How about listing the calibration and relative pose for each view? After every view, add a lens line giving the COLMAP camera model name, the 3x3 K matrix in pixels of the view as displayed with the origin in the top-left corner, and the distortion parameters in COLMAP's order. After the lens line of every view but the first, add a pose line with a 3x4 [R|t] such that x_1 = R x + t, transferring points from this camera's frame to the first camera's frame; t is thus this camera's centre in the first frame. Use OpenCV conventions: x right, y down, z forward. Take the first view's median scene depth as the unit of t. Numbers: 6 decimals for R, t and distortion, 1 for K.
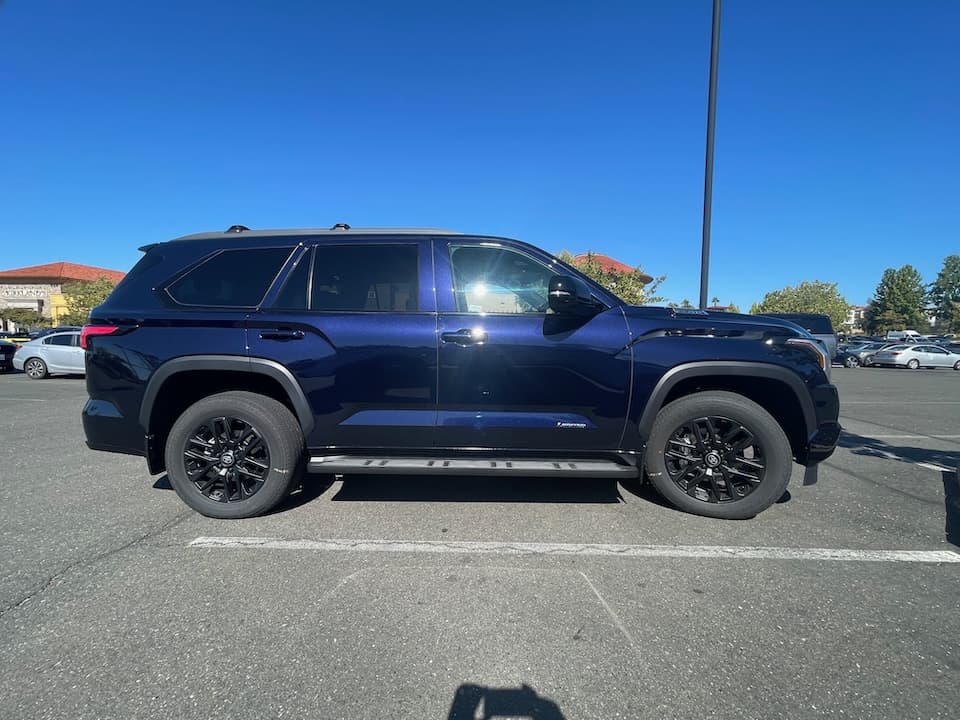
lens RADIAL K [[405.5, 0, 481.4], [0, 405.5, 360.0], [0, 0, 1]] dist [-0.002447, 0.000626]
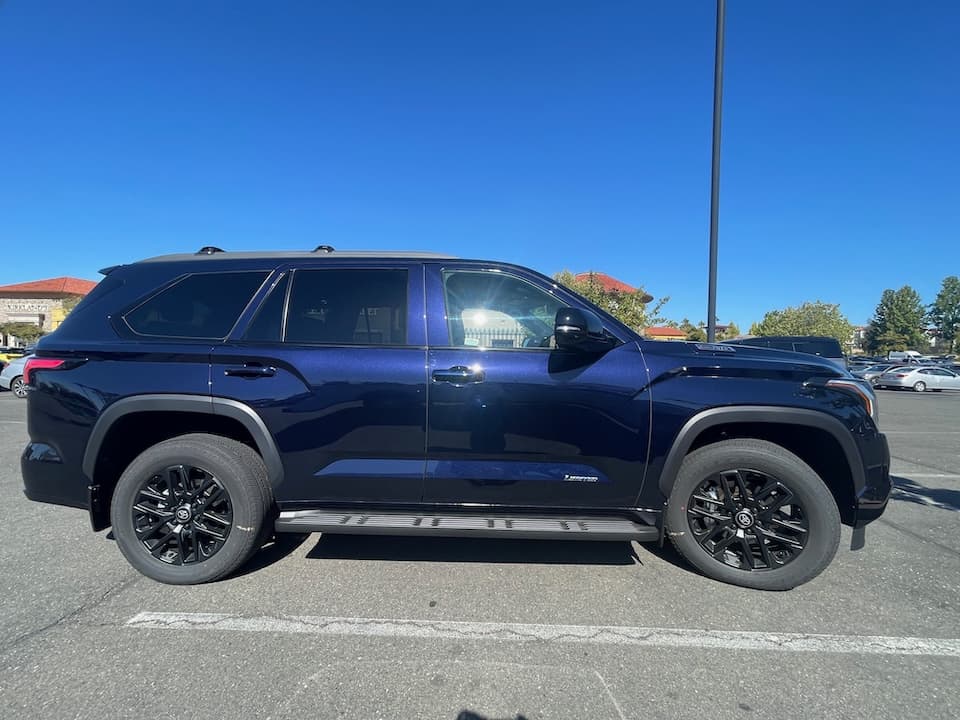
lens RADIAL K [[405.5, 0, 481.4], [0, 405.5, 360.0], [0, 0, 1]] dist [-0.002447, 0.000626]
pose [[0.999973, 0.007315, -0.000646, 0.008113], [-0.007336, 0.999110, -0.041526, -0.052995], [0.000341, 0.041530, 0.999137, 0.121889]]
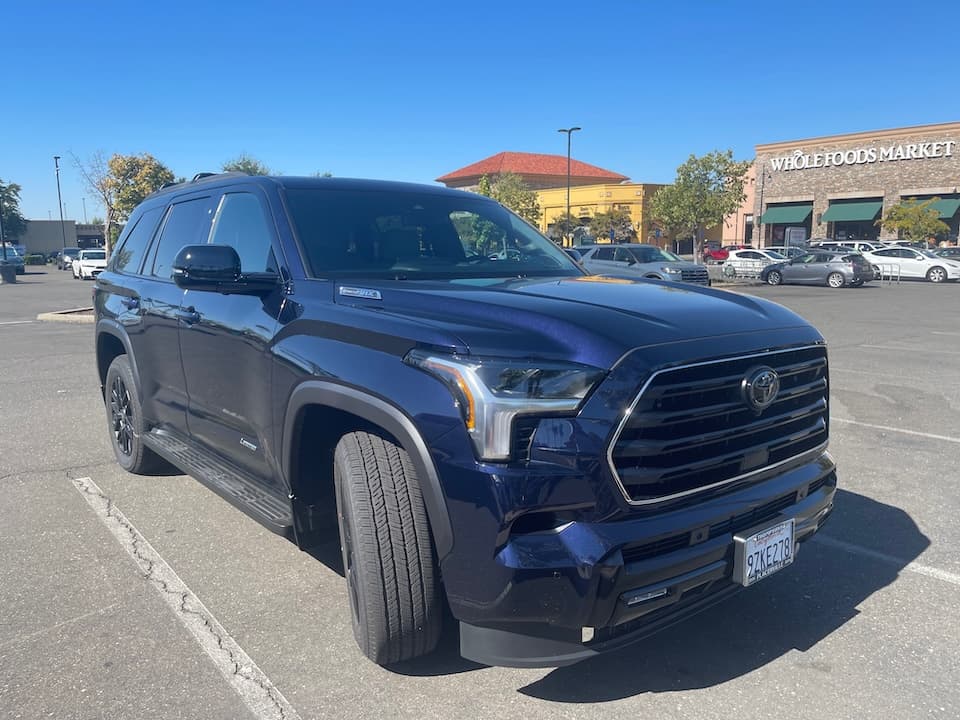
lens RADIAL K [[732.9, 0, 480.0], [0, 732.9, 360.0], [0, 0, 1]] dist [0.066008, -0.085977]
pose [[0.645983, 0.102604, -0.756425, 1.469977], [-0.021006, 0.992940, 0.116747, -0.154215], [0.763063, -0.059527, 0.643577, 0.462441]]
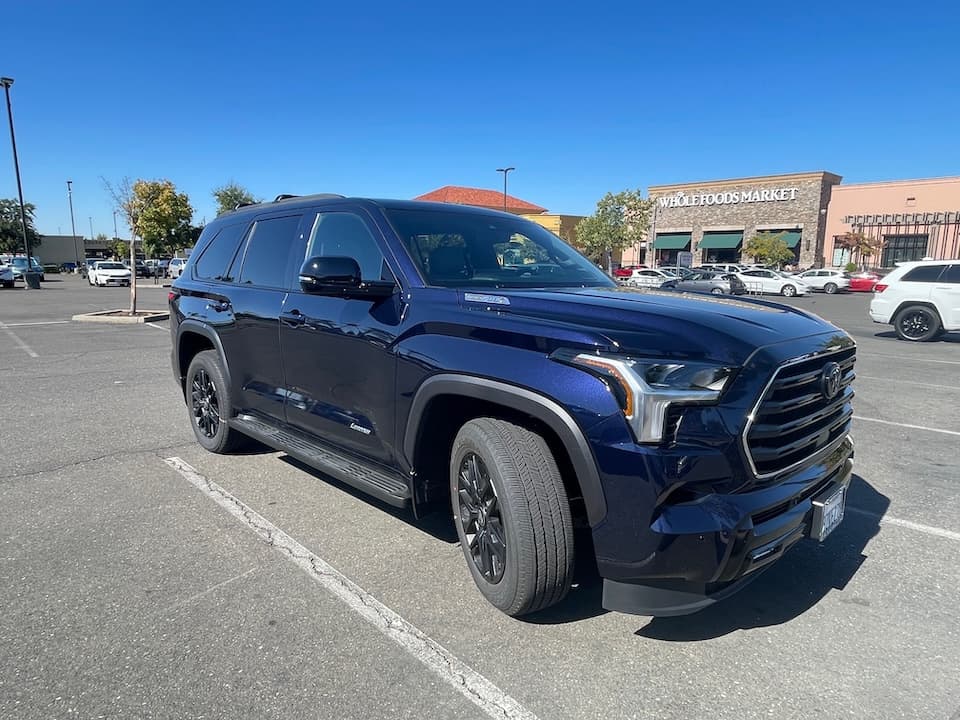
lens RADIAL K [[597.1, 0, 477.8], [0, 597.1, 362.7], [0, 0, 1]] dist [-0.002315, -0.002662]
pose [[0.711563, 0.112259, -0.693597, 1.237177], [-0.033423, 0.991445, 0.126176, -0.142043], [0.701827, -0.066600, 0.709227, 0.288552]]
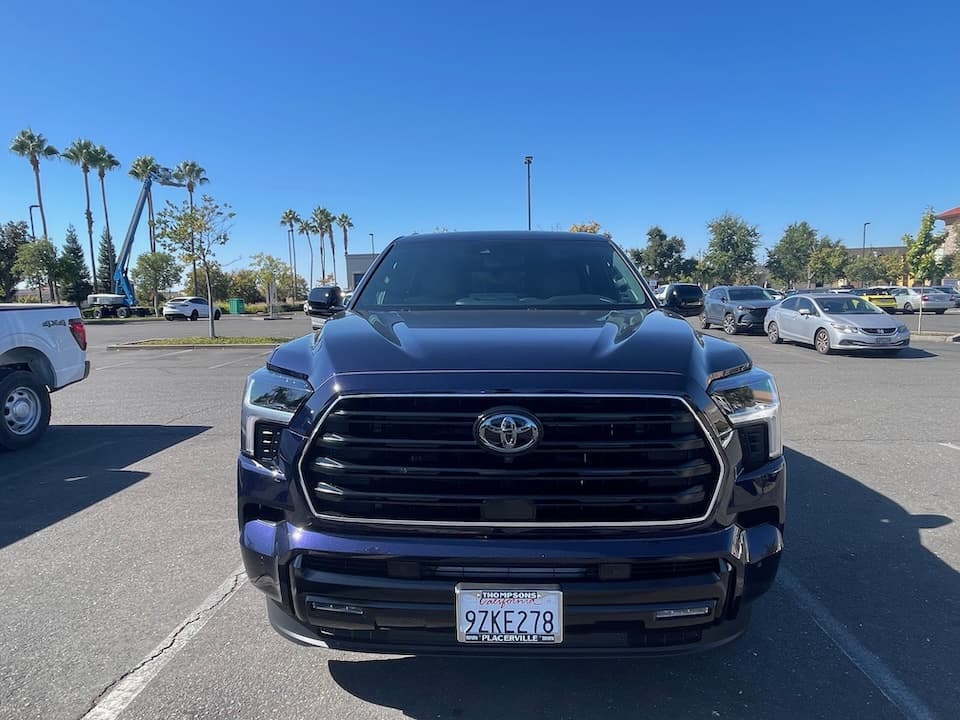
lens RADIAL K [[597.1, 0, 477.8], [0, 597.1, 362.7], [0, 0, 1]] dist [-0.002315, -0.002662]
pose [[-0.018280, 0.100390, -0.994780, 1.666292], [-0.017593, 0.994760, 0.100711, -0.162041], [0.999678, 0.019342, -0.016418, 1.327426]]
